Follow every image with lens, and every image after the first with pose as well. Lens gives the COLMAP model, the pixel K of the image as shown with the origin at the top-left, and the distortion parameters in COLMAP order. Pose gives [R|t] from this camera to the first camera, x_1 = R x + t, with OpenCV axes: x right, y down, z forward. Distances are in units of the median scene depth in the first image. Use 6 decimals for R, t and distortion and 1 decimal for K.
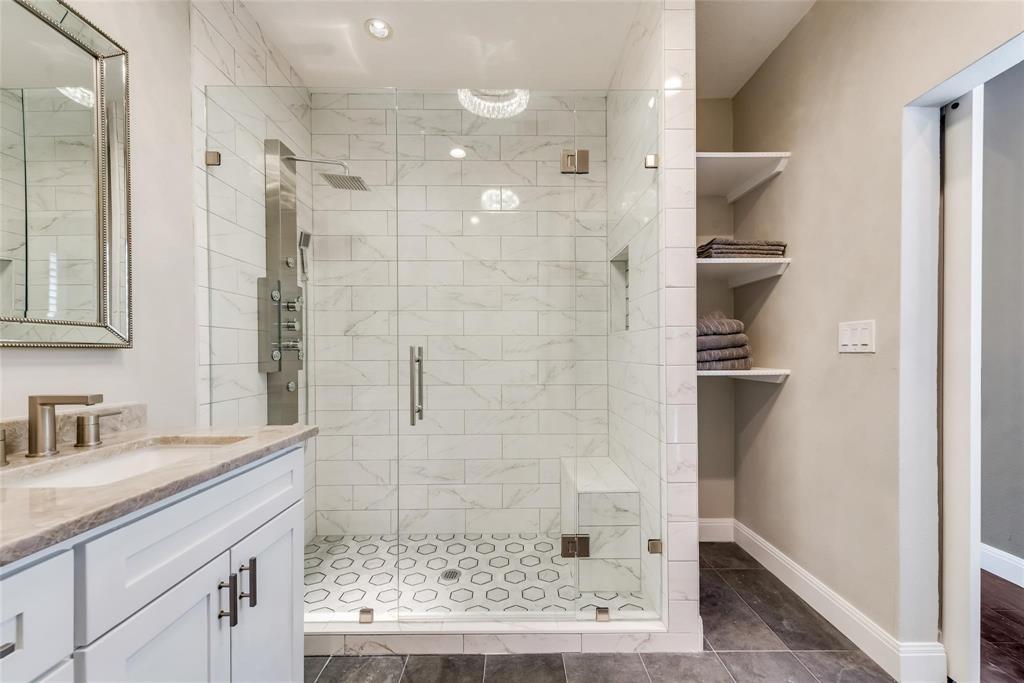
lens RADIAL K [[407.5, 0, 513.3], [0, 407.5, 346.1], [0, 0, 1]] dist [0.001280, -0.000032]
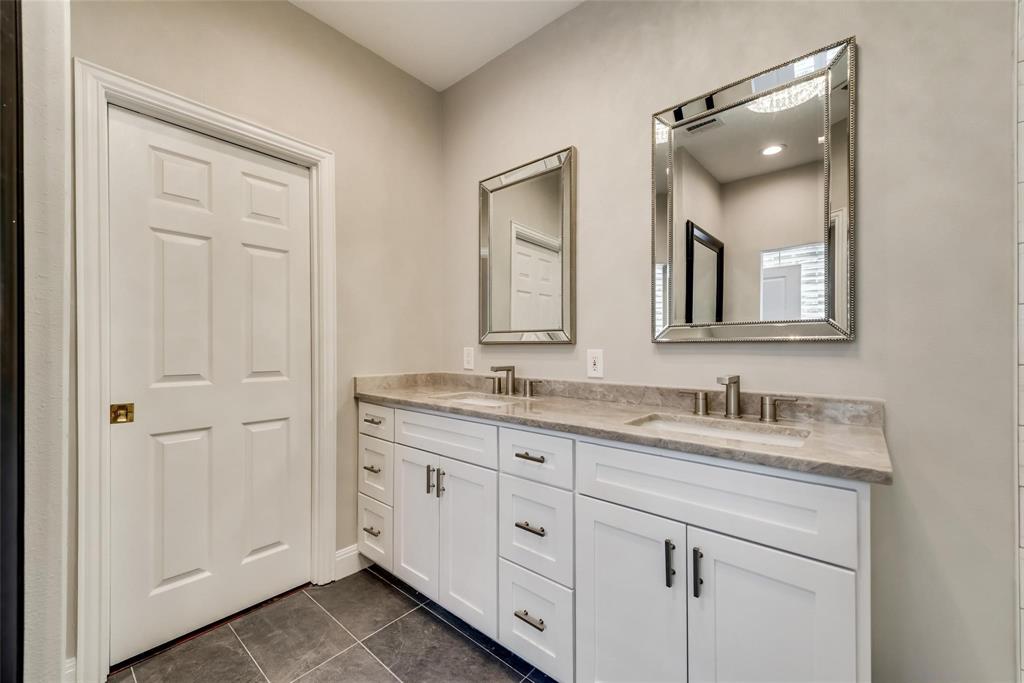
lens RADIAL K [[407.5, 0, 507.8], [0, 407.5, 344.1], [0, 0, 1]] dist [0.001280, -0.000032]
pose [[-0.648363, 0.000268, -0.761331, 0.465066], [0.009895, 0.999918, -0.008075, 0.017113], [0.761267, -0.012768, -0.648313, 1.394027]]
